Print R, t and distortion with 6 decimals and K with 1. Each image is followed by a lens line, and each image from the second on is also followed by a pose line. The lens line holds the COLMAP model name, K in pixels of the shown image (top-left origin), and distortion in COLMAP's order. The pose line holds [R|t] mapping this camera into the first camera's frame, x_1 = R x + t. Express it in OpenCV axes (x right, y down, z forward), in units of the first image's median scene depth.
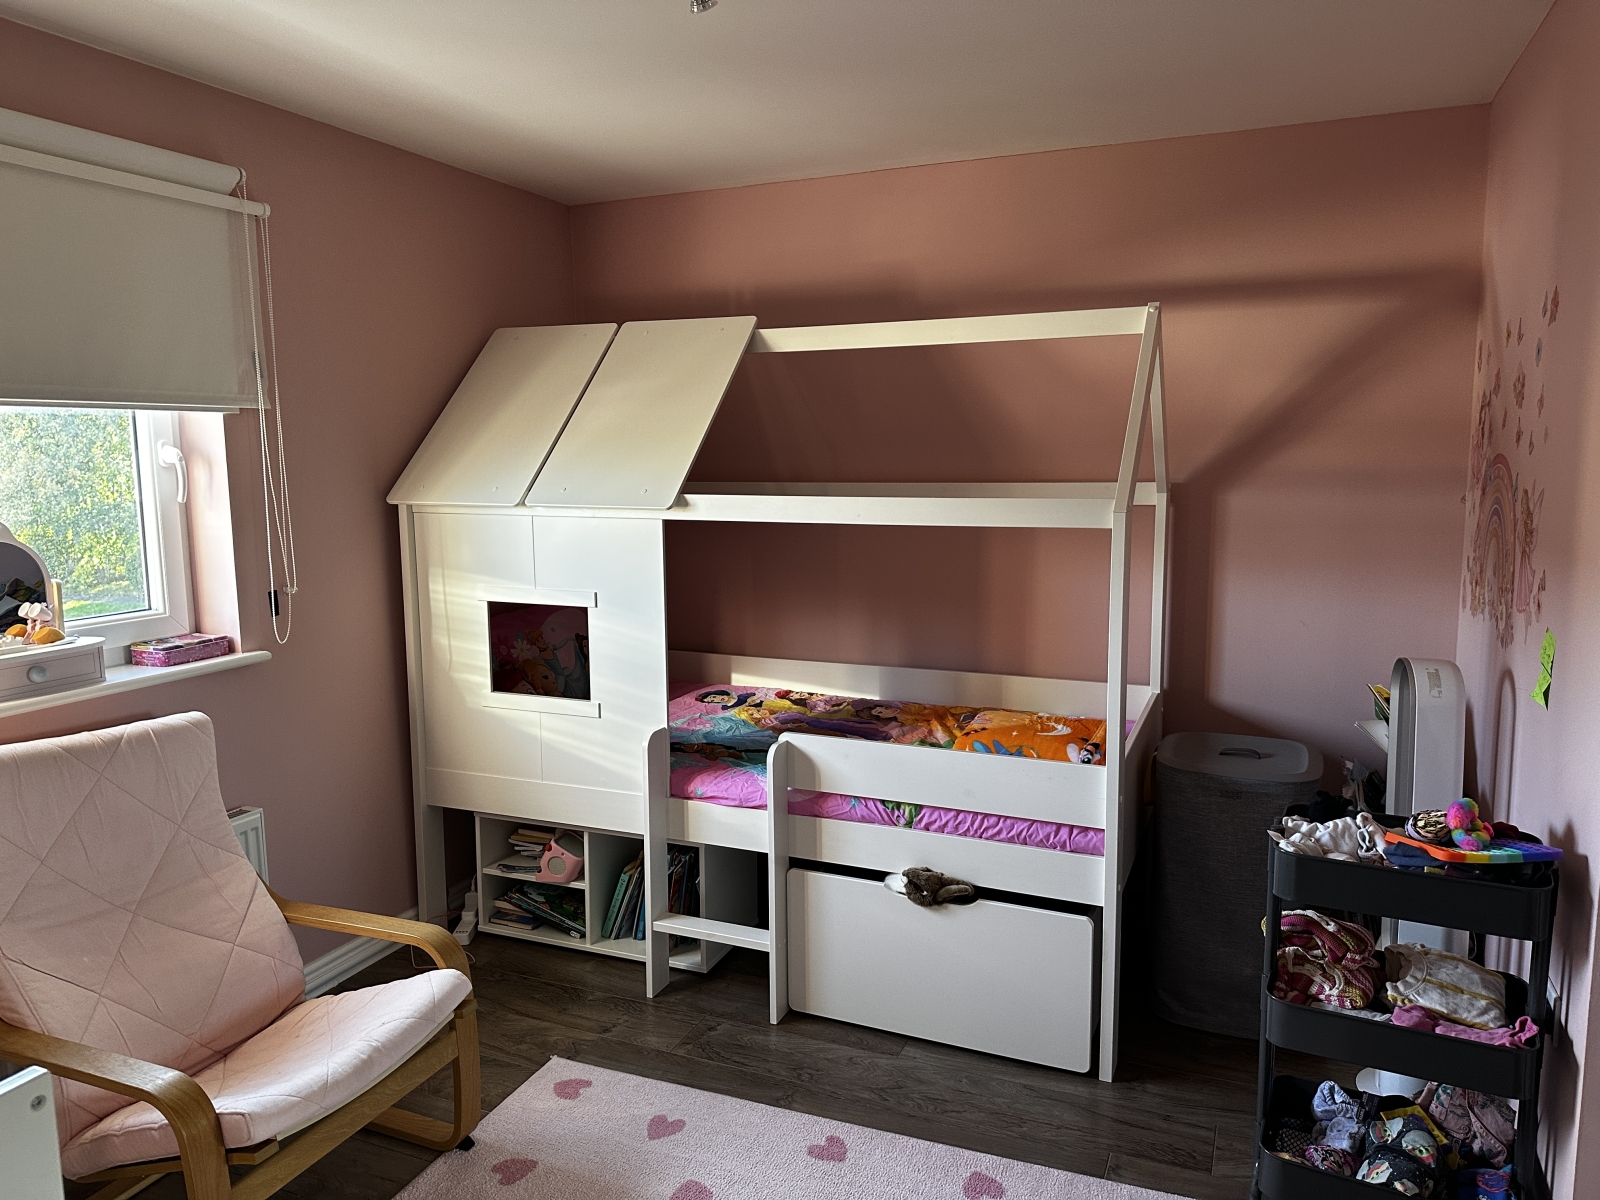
lens RADIAL K [[1116.8, 0, 800.0], [0, 1116.8, 600.0], [0, 0, 1]] dist [-0.002189, -0.001037]
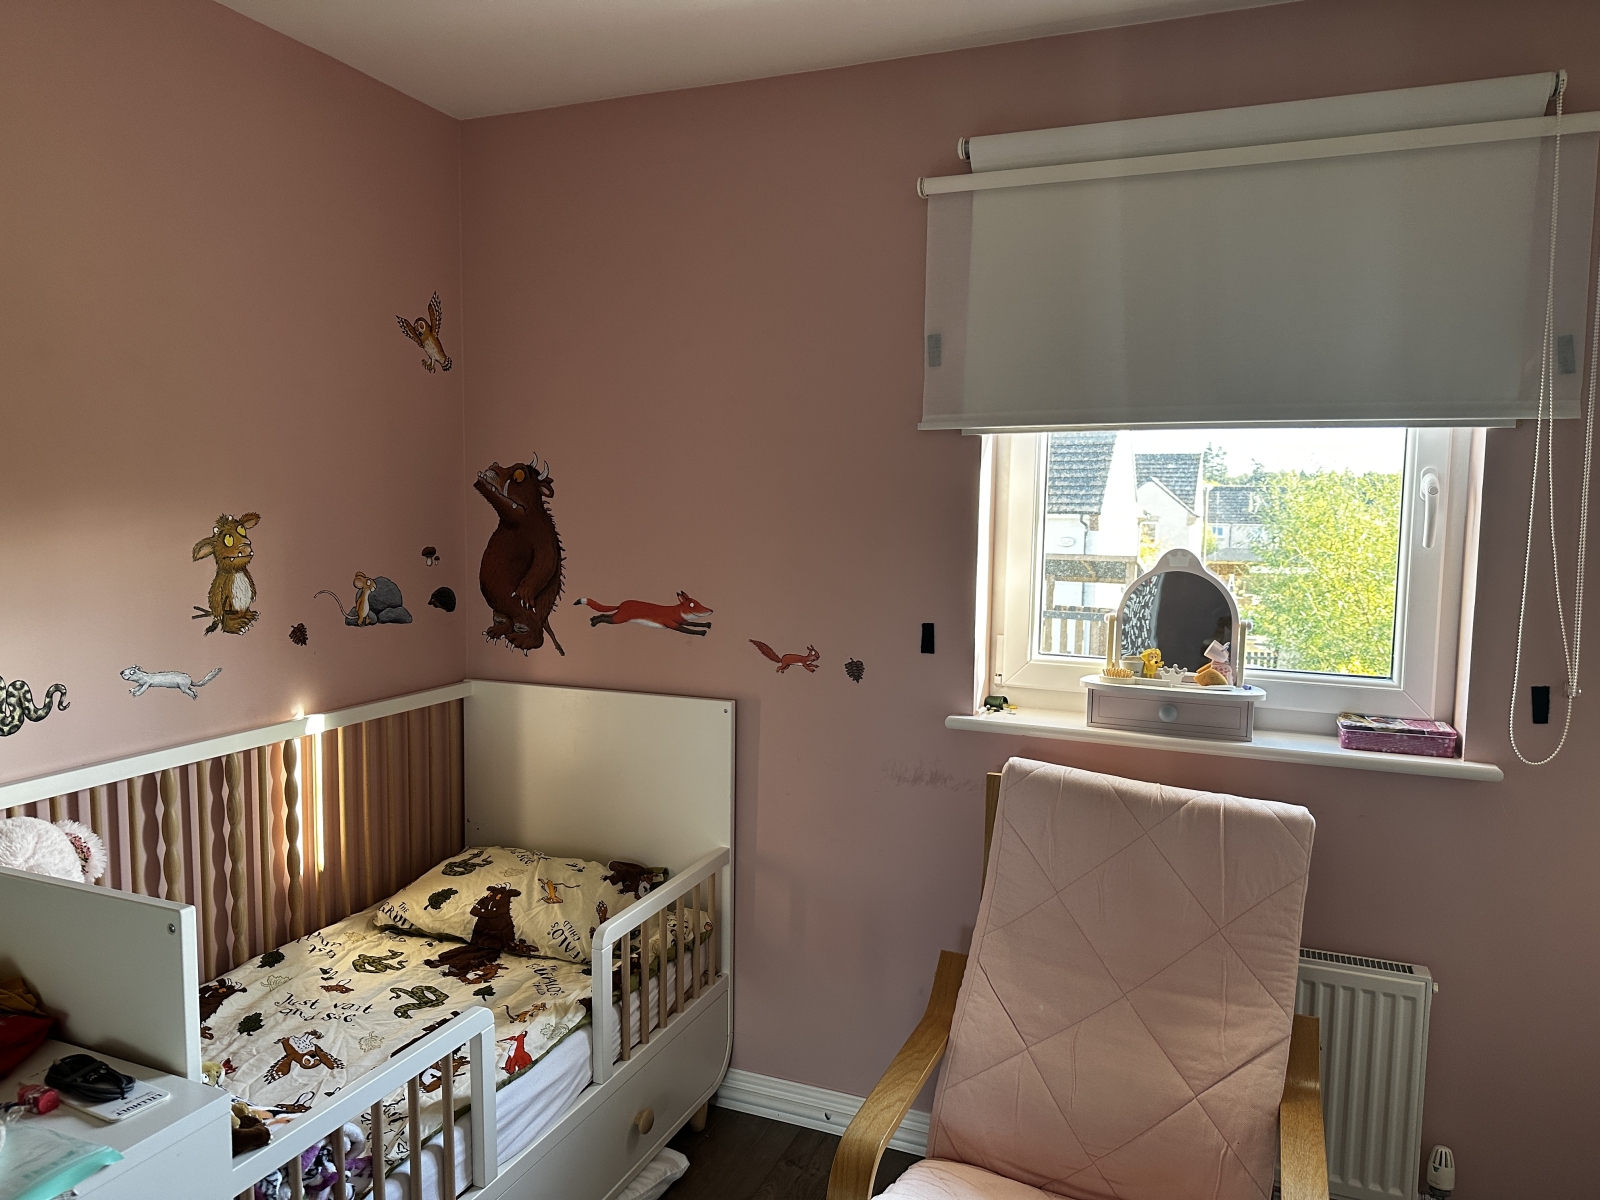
lens RADIAL K [[1137.8, 0, 800.0], [0, 1137.8, 600.0], [0, 0, 1]] dist [0.004597, 0.002184]
pose [[0.013061, 0.105725, -0.994310, 0.237943], [-0.148331, 0.983597, 0.102637, -0.073377], [0.988852, 0.146146, 0.028529, 0.599895]]
